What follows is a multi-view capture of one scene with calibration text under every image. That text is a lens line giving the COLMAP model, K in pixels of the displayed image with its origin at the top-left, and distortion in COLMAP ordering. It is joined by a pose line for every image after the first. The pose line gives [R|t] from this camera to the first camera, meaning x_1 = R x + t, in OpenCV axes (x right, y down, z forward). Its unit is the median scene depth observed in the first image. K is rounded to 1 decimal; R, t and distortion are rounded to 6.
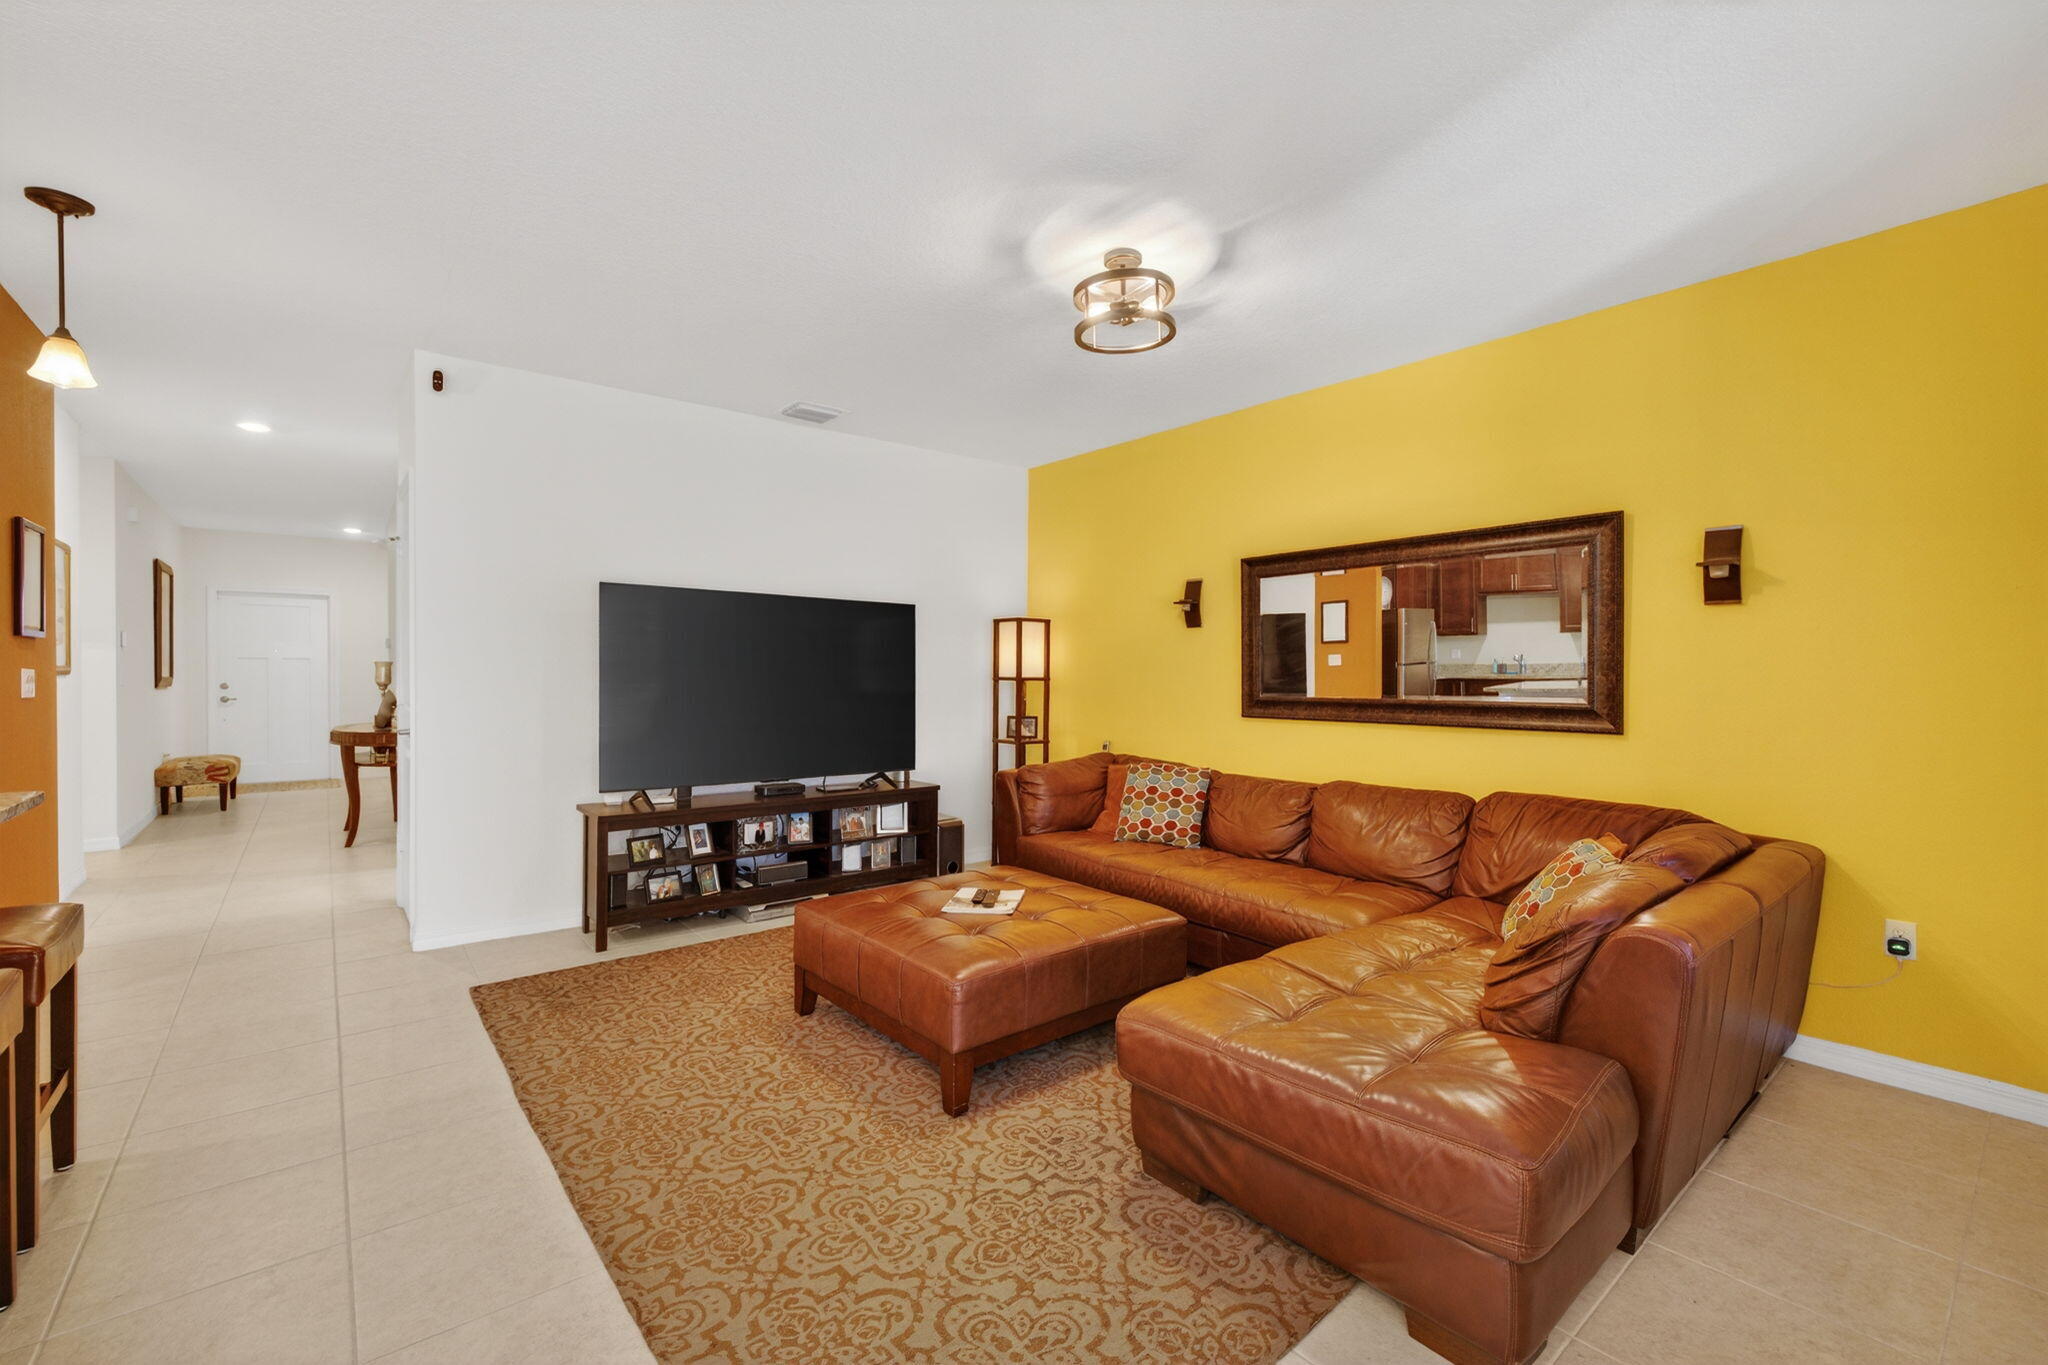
lens RADIAL K [[862.8, 0, 1024.0], [0, 862.8, 682.5], [0, 0, 1]] dist [0.007542, -0.000810]
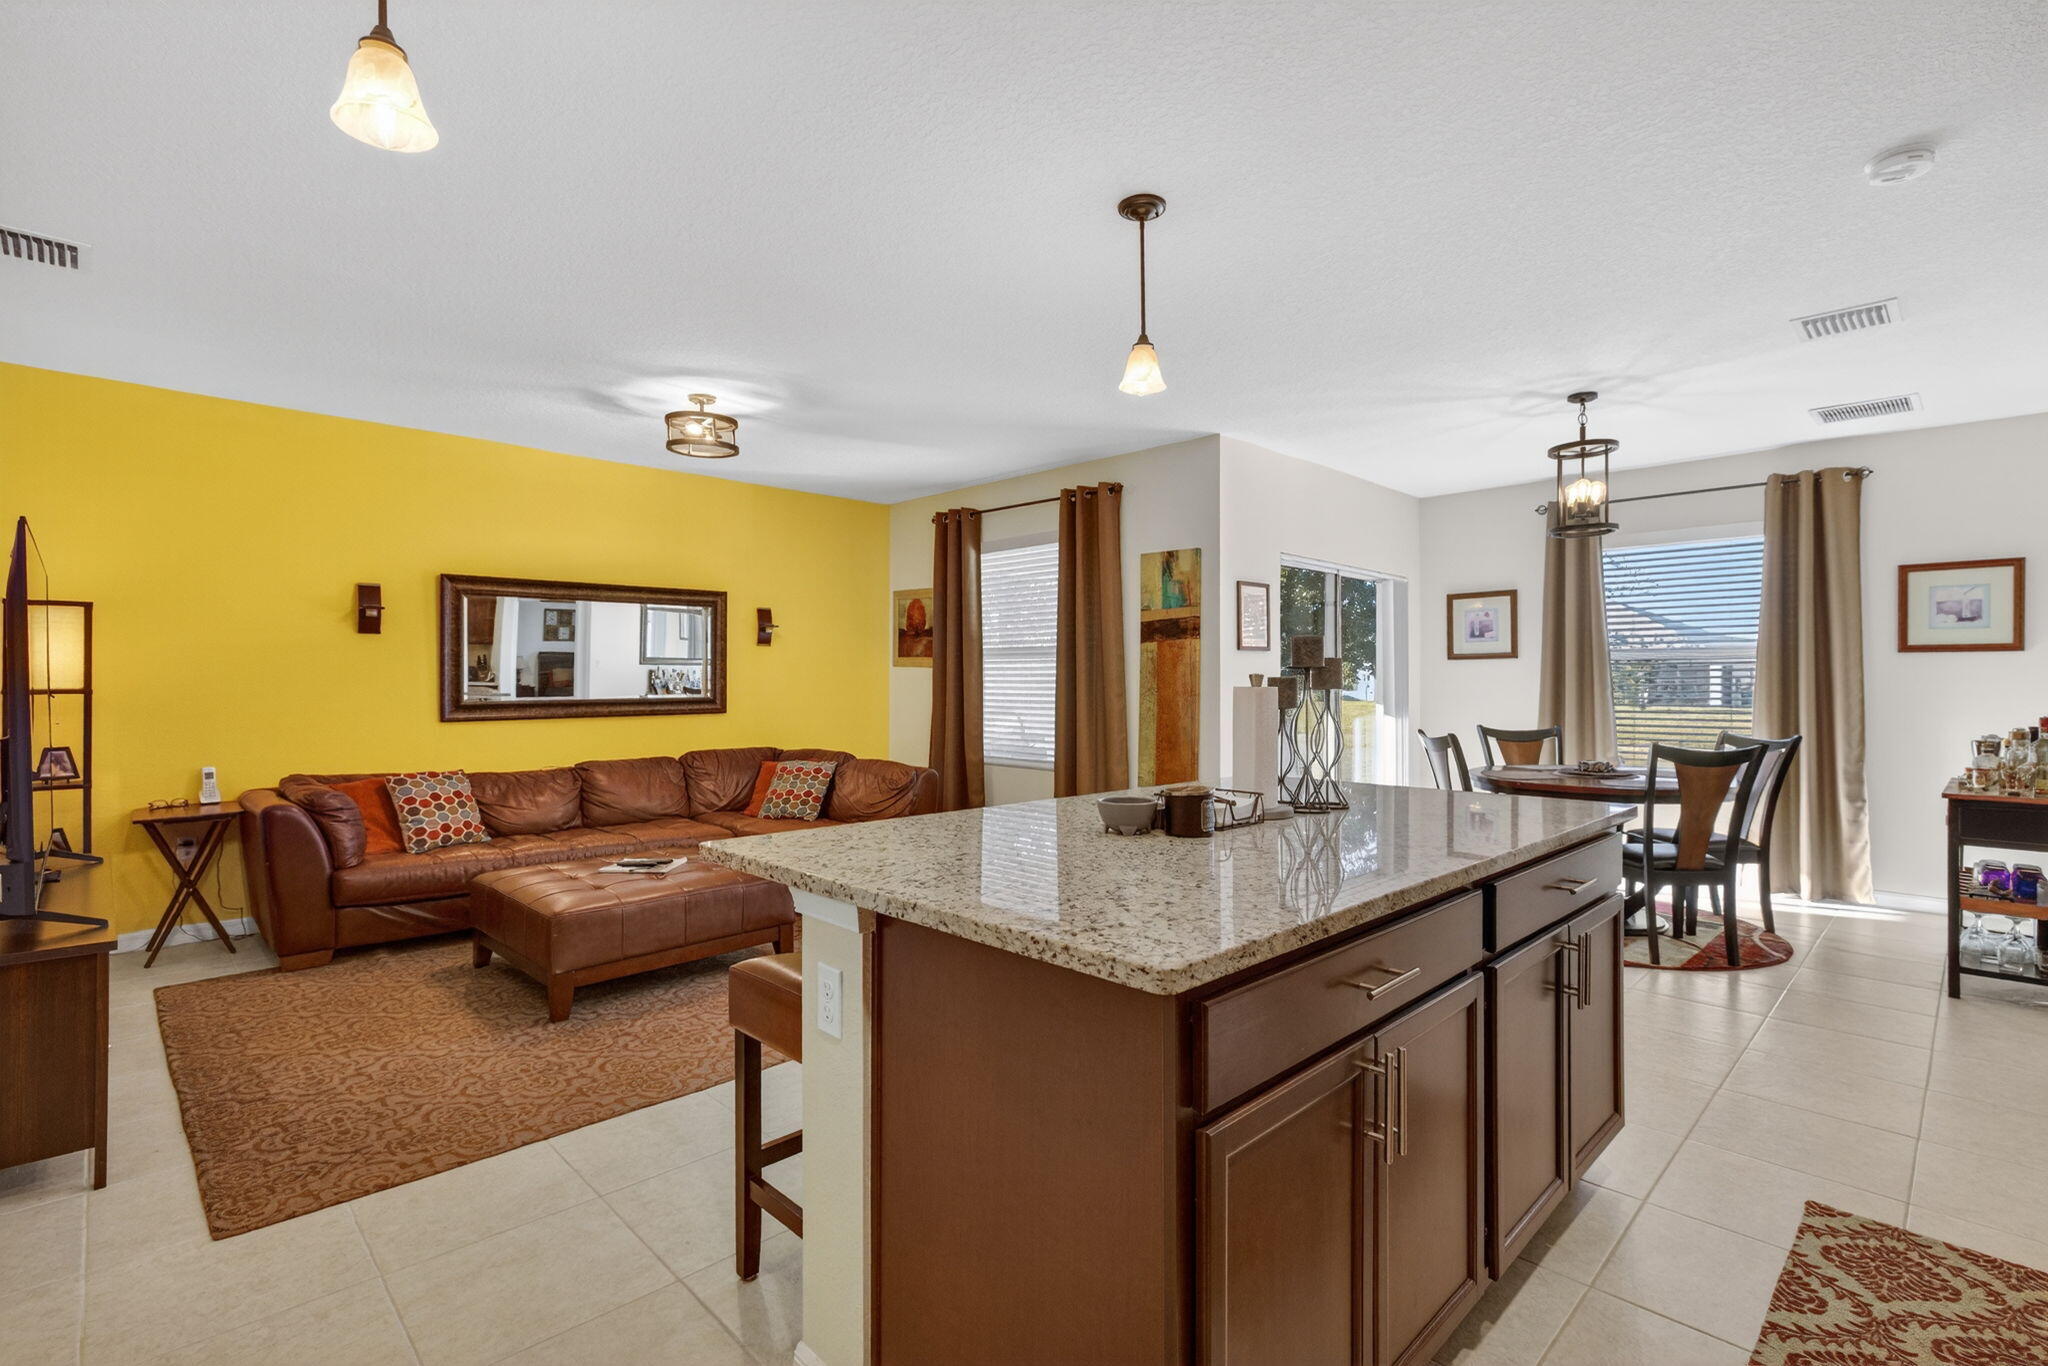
lens RADIAL K [[943.1, 0, 1027.5], [0, 943.1, 686.3], [0, 0, 1]] dist [-0.002079, -0.000354]
pose [[-0.090089, -0.011179, 0.995871, -1.049887], [0.011055, 0.999864, 0.012224, -0.011439], [-0.995872, 0.012111, -0.089954, 0.415605]]
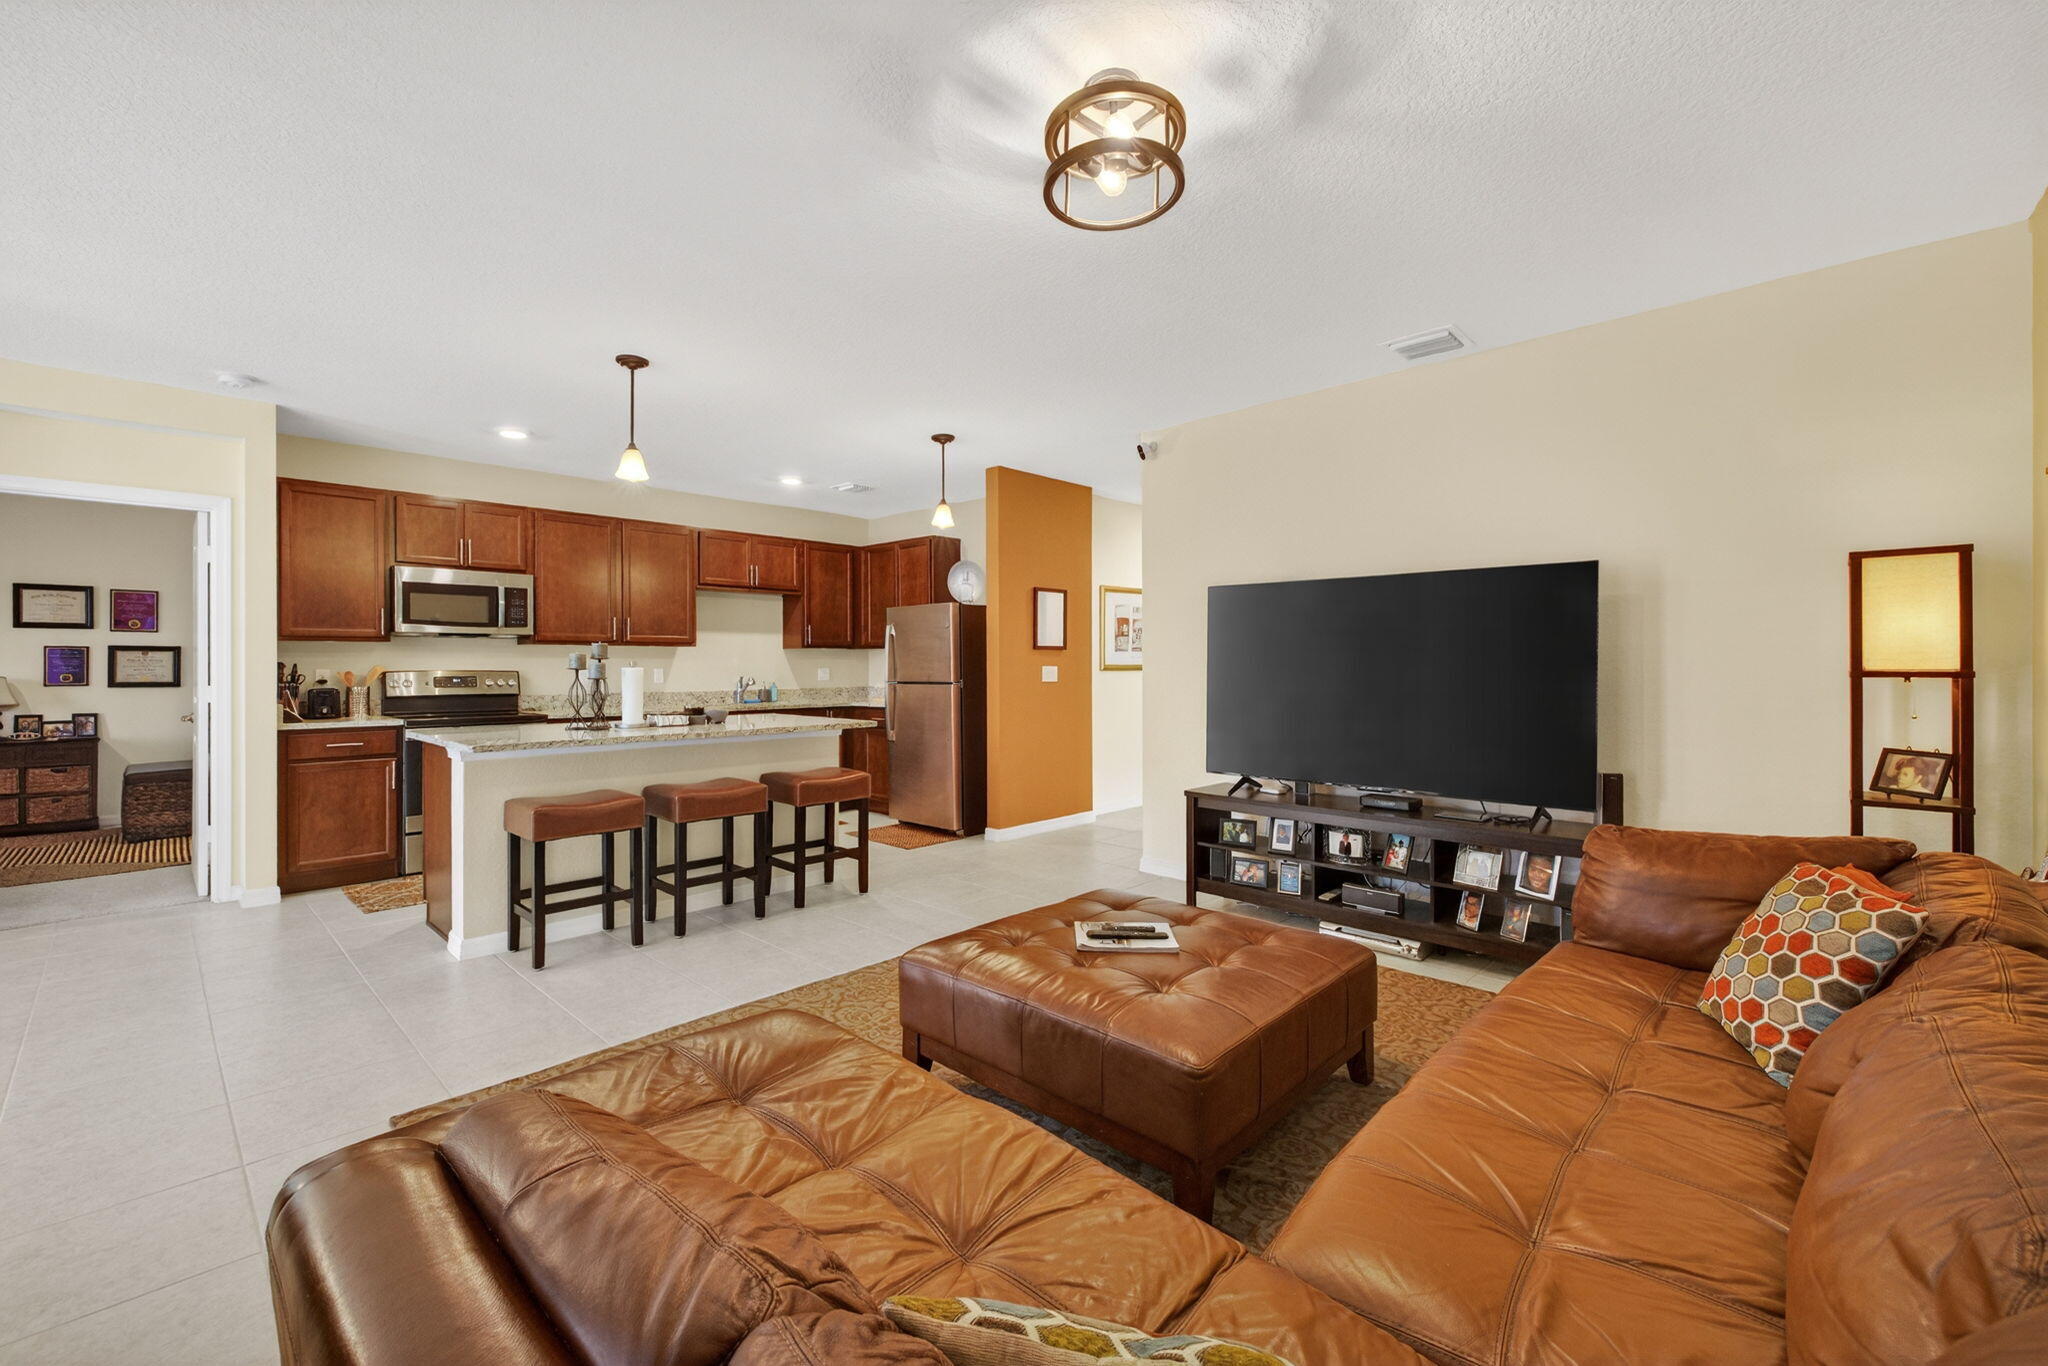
lens RADIAL K [[851.2, 0, 1016.3], [0, 851.2, 666.6], [0, 0, 1]] dist [0.001091, -0.000353]
pose [[0.119463, -0.005628, -0.992823, 0.555136], [-0.009111, 0.999936, -0.006765, -0.001557], [0.992797, 0.009853, 0.119404, 0.578796]]
